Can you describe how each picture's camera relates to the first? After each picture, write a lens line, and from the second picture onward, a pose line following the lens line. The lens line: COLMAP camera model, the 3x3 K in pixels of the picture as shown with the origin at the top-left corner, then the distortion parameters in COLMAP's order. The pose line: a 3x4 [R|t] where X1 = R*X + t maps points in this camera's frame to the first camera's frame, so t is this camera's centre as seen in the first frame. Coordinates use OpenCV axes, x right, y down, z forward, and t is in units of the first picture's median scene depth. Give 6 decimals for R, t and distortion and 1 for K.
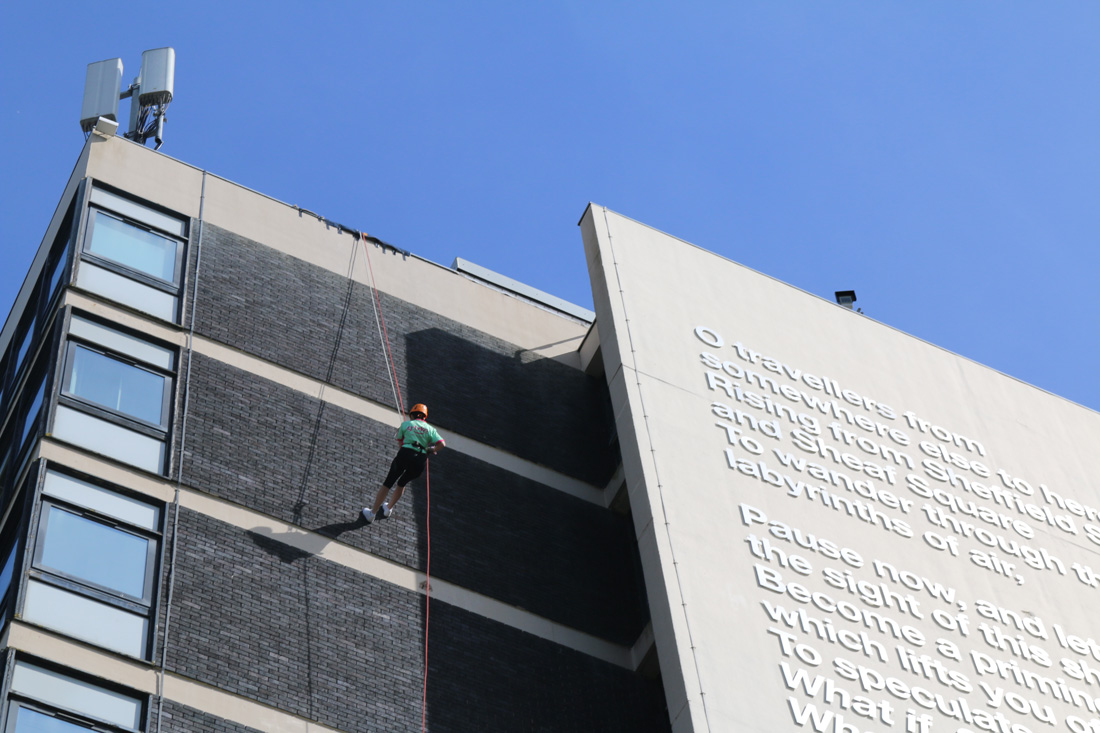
lens RADIAL K [[2757.1, 0, 550.0], [0, 2757.1, 366.5], [0, 0, 1]] dist [0.037273, 0.086324]
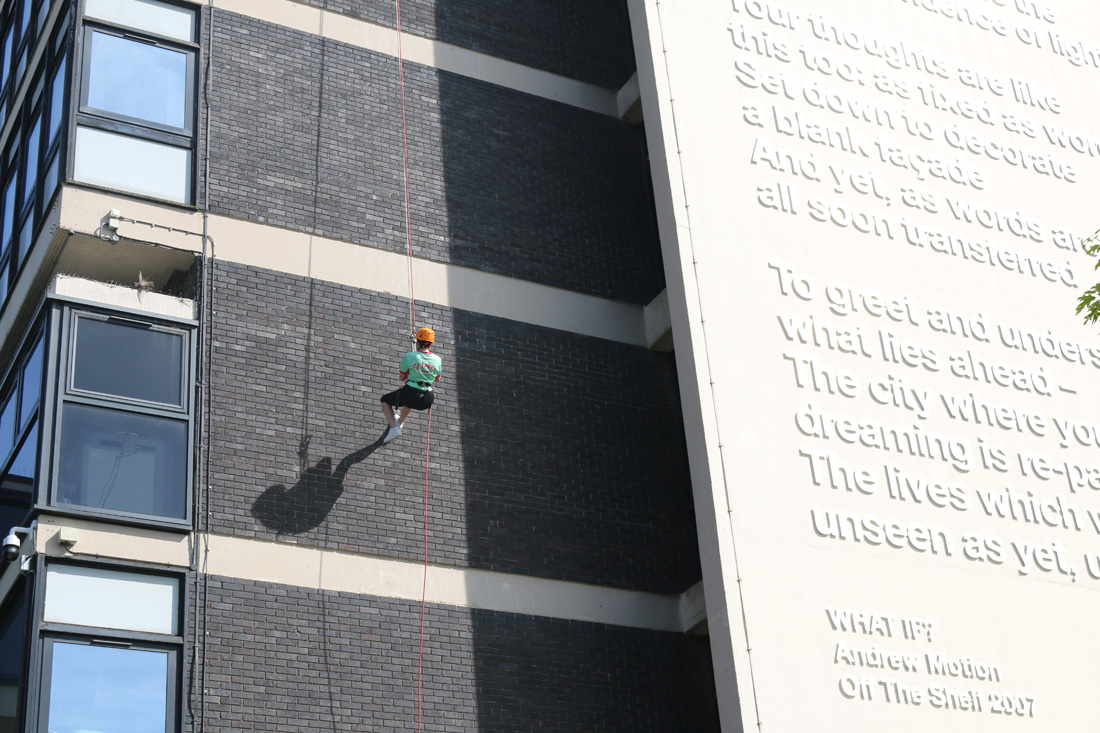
lens RADIAL K [[1799.2, 0, 550.0], [0, 1799.2, 366.5], [0, 0, 1]] dist [-0.033349, 0.001824]
pose [[0.999268, 0.013120, 0.035929, -0.027884], [-0.029090, 0.870588, 0.491152, -0.190949], [-0.024835, -0.491838, 0.870332, 0.338467]]
